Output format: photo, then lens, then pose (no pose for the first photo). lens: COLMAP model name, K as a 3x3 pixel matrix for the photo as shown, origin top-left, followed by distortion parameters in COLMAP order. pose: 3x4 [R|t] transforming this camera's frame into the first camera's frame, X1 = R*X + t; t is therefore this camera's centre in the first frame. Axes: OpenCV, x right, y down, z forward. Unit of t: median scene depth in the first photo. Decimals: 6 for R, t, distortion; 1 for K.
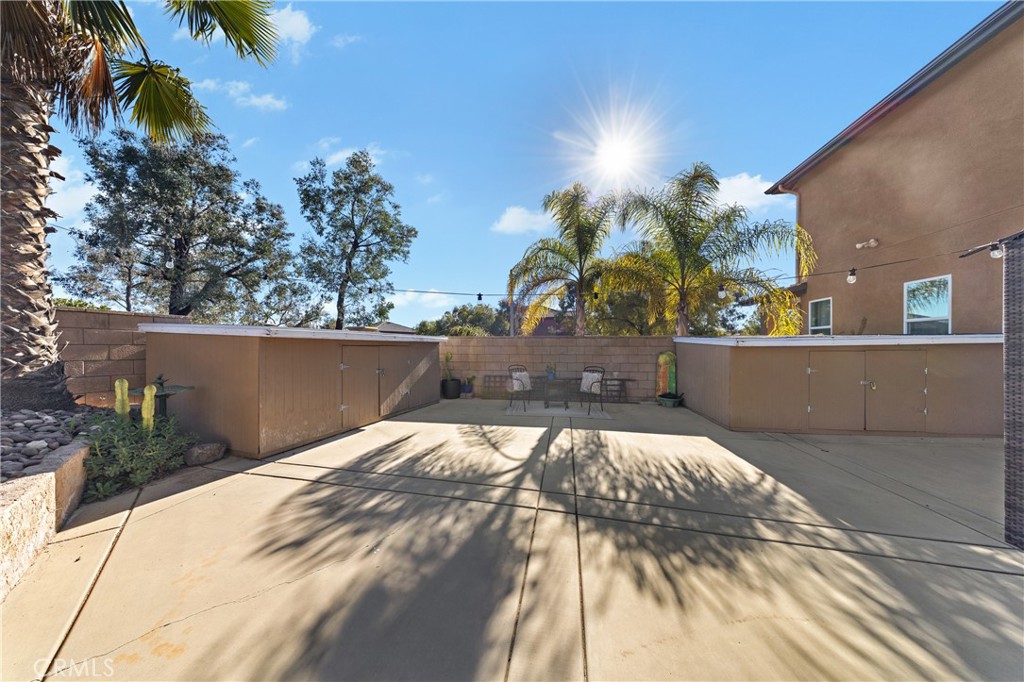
lens RADIAL K [[317.8, 0, 512.0], [0, 317.8, 341.0], [0, 0, 1]] dist [-0.000674, -0.000068]
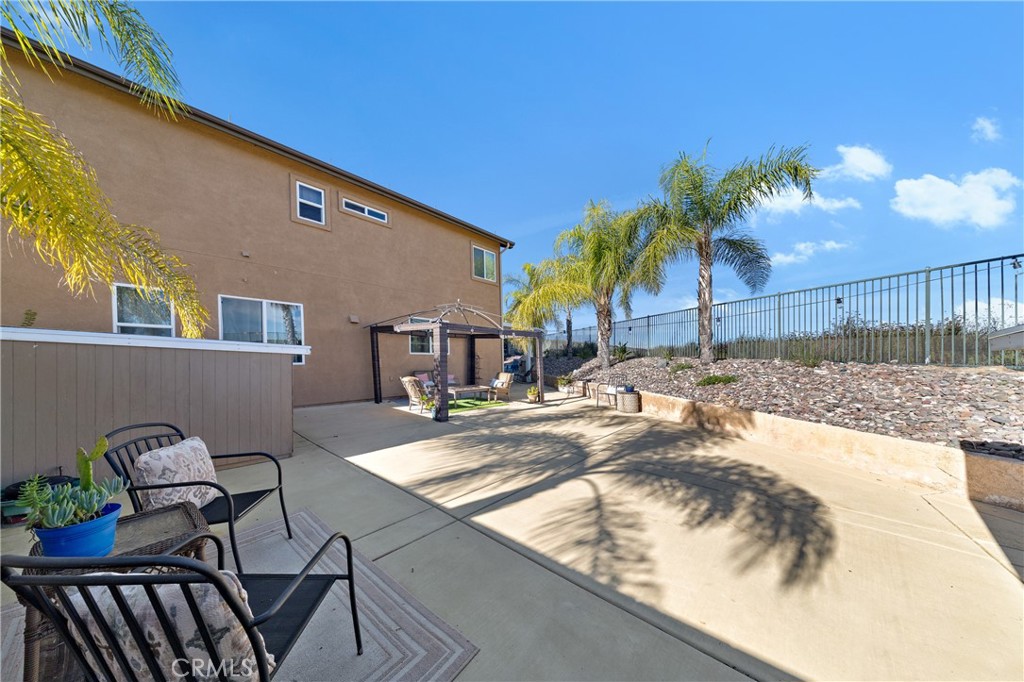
lens RADIAL K [[317.8, 0, 512.0], [0, 317.8, 341.0], [0, 0, 1]] dist [-0.000674, -0.000068]
pose [[-0.851174, 0.008054, 0.524823, -0.252348], [-0.022978, 0.998352, -0.052587, 0.020868], [-0.524381, -0.056820, -0.849586, 1.650176]]
